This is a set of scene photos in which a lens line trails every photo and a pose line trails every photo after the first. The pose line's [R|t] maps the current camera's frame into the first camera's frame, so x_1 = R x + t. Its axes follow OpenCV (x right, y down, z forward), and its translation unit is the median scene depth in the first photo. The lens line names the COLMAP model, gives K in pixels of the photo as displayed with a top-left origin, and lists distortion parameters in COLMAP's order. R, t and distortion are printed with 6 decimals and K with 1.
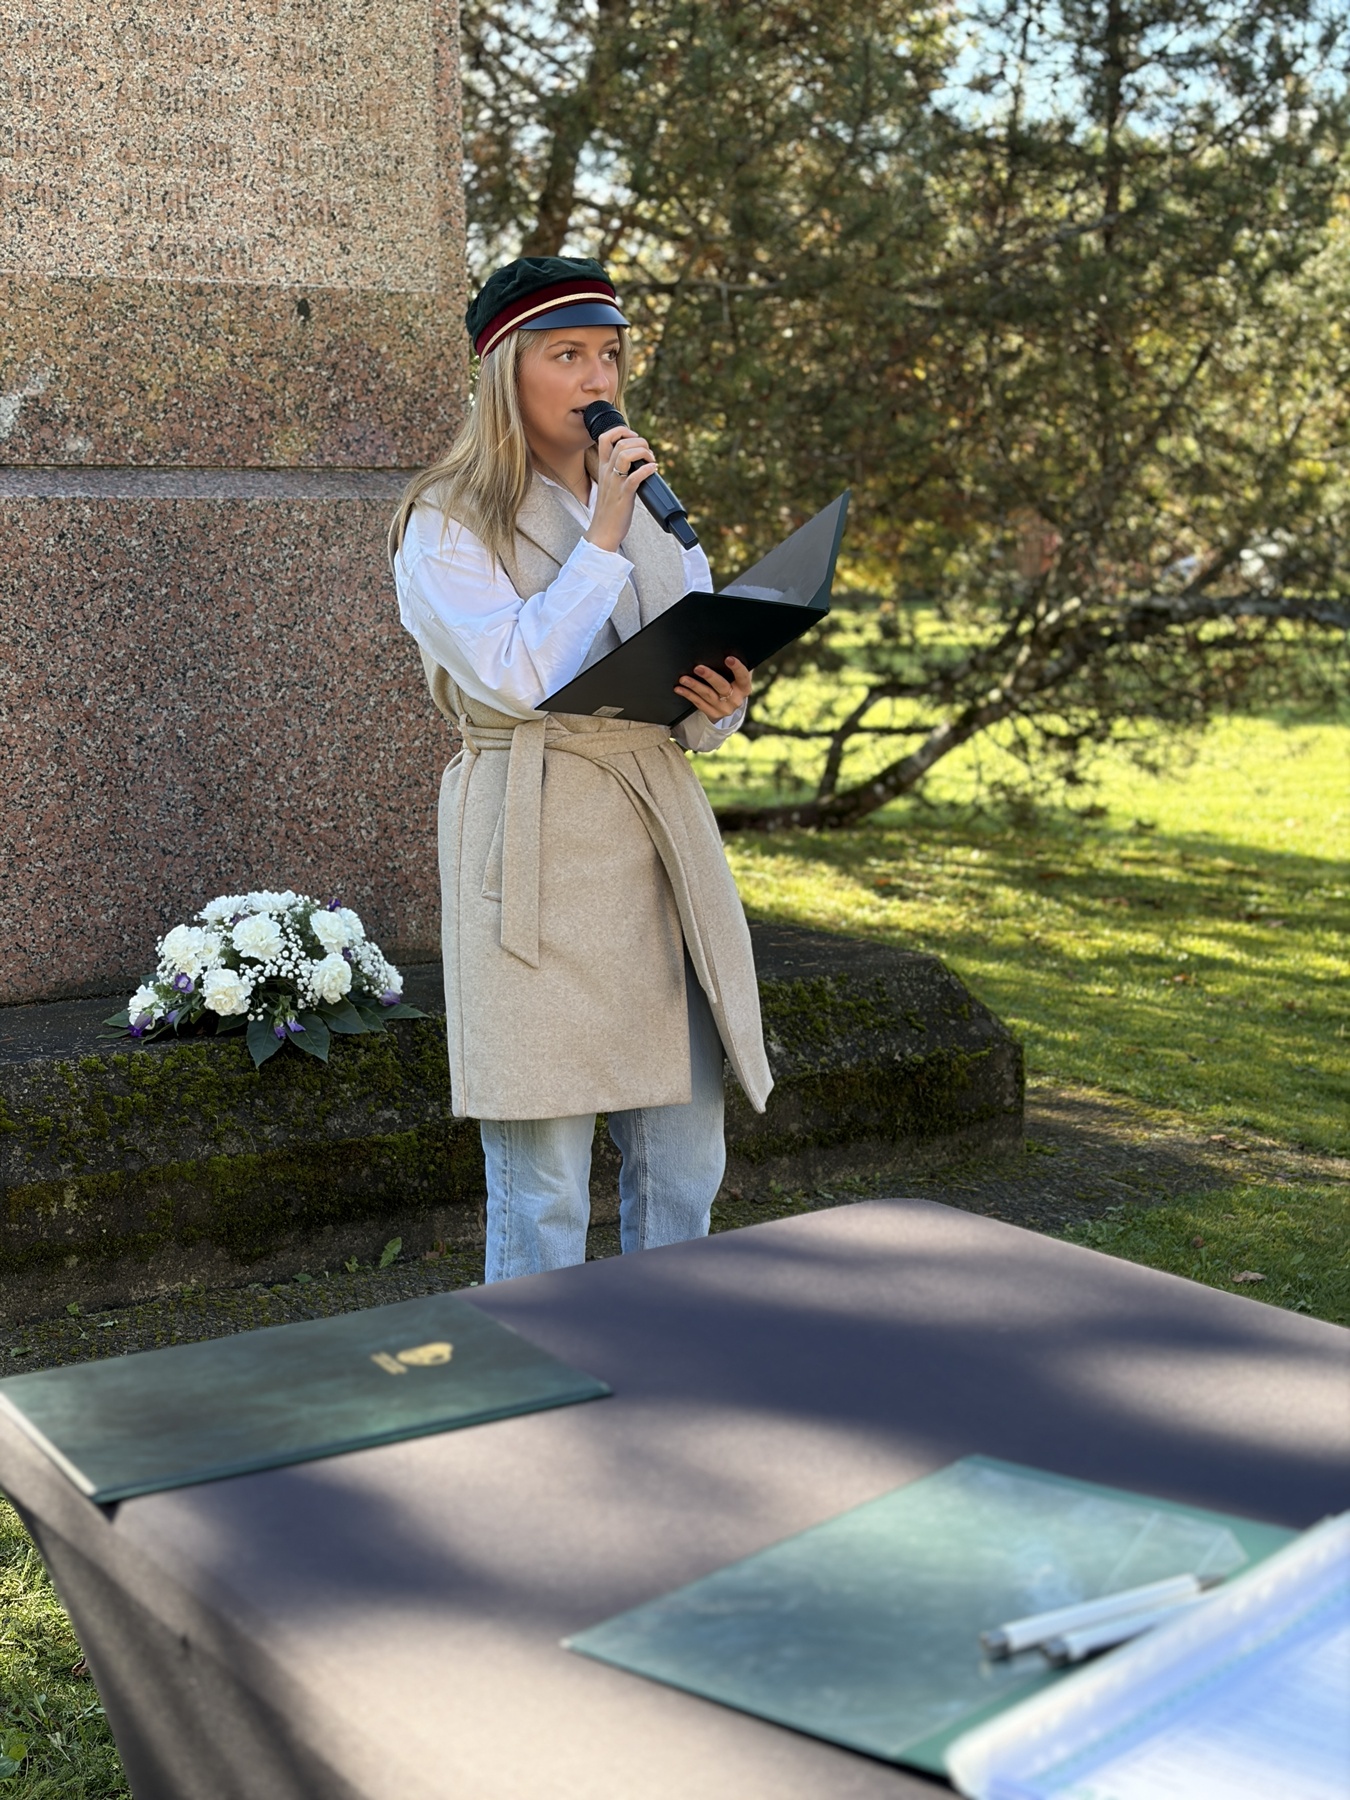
lens RADIAL K [[2704.4, 0, 673.0], [0, 2704.4, 929.5], [0, 0, 1]] dist [0.041773, 0.000000]
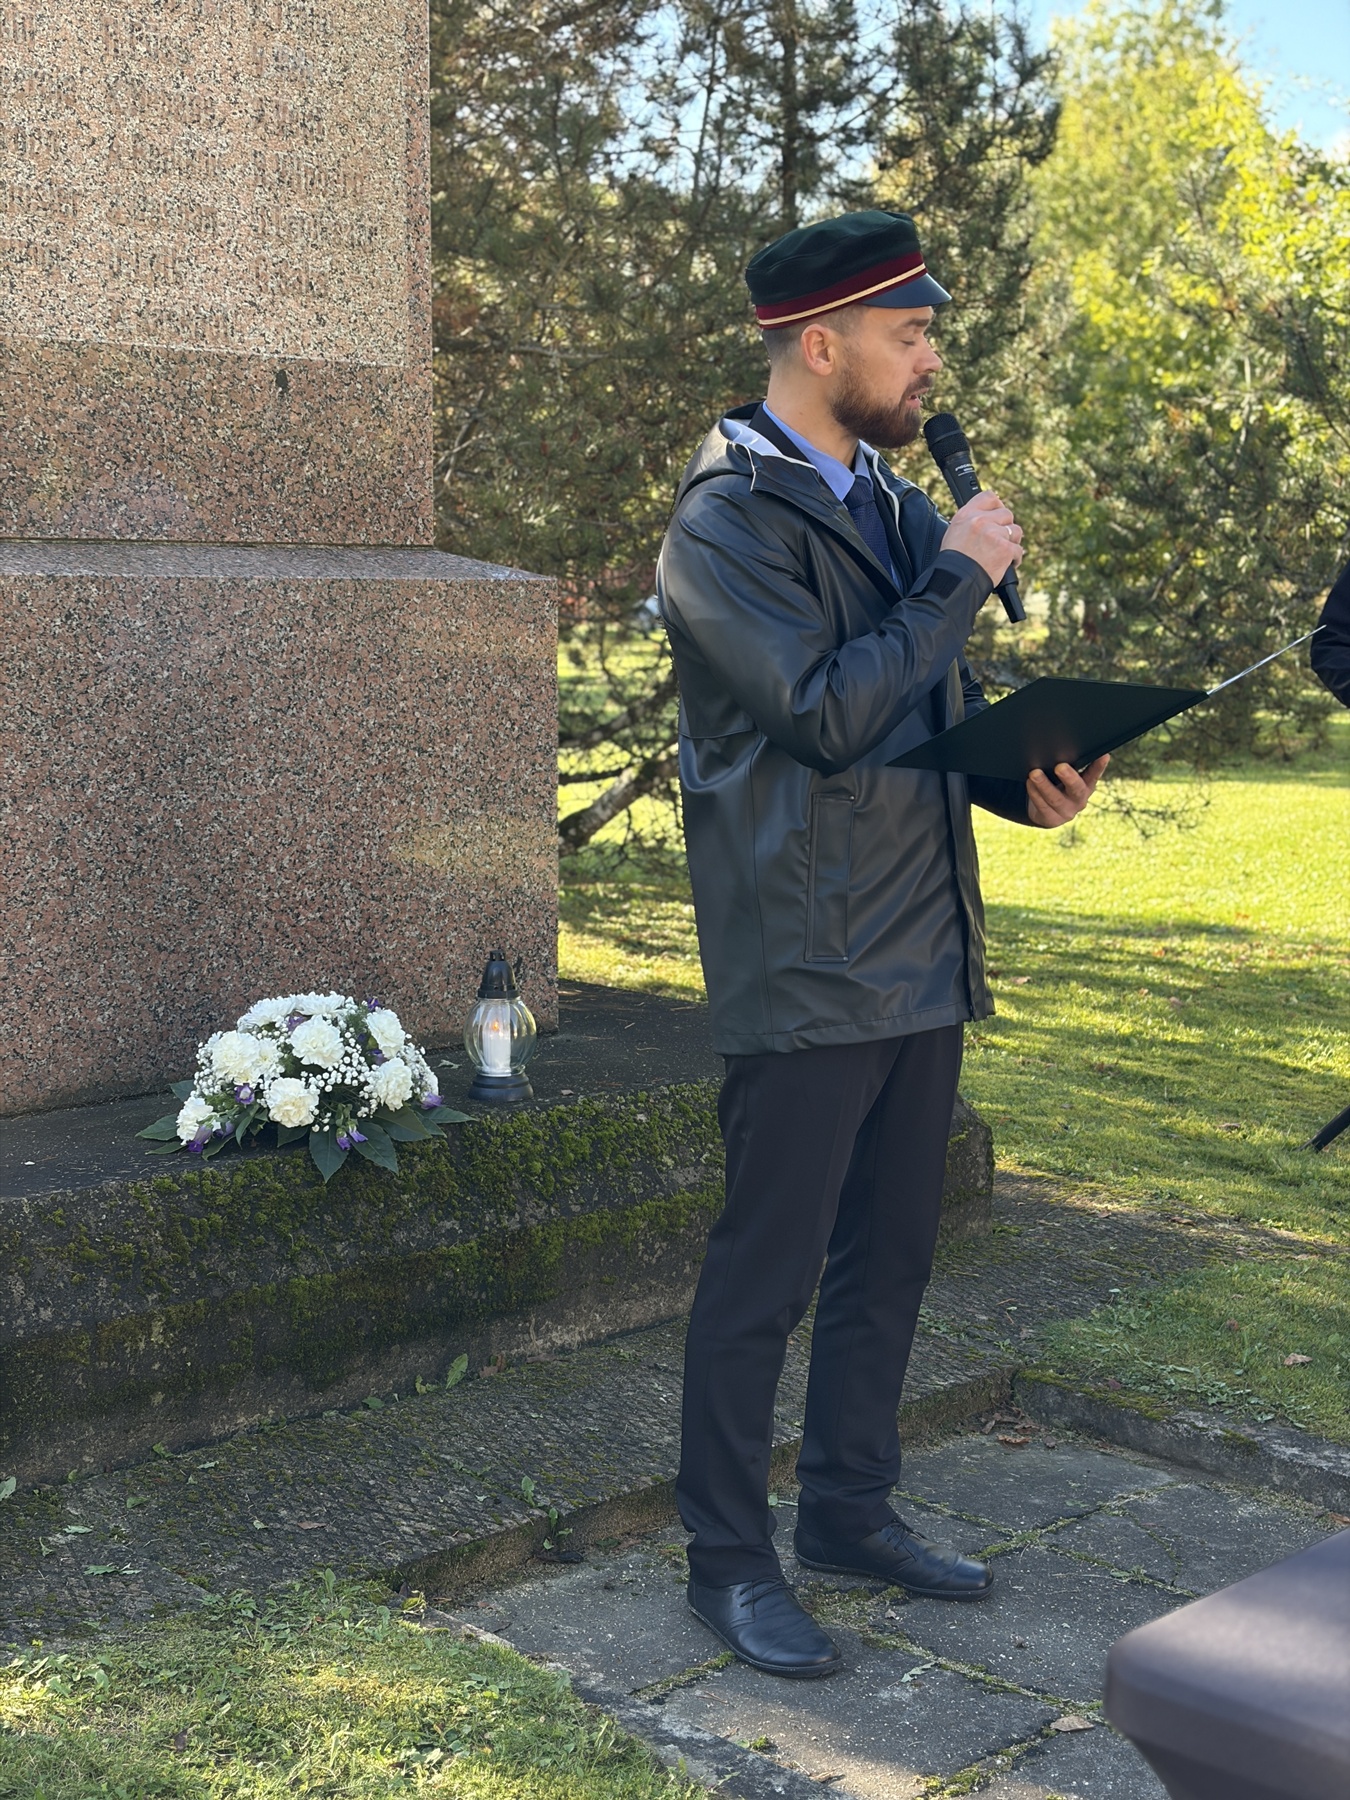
lens RADIAL K [[2704.4, 0, 706.5], [0, 2704.4, 874.5], [0, 0, 1]] dist [0.041773, 0.000000]
pose [[0.975864, -0.003309, 0.218355, -0.206100], [0.009541, 0.999576, -0.027494, -0.026292], [-0.218172, 0.028913, 0.975482, 0.034729]]
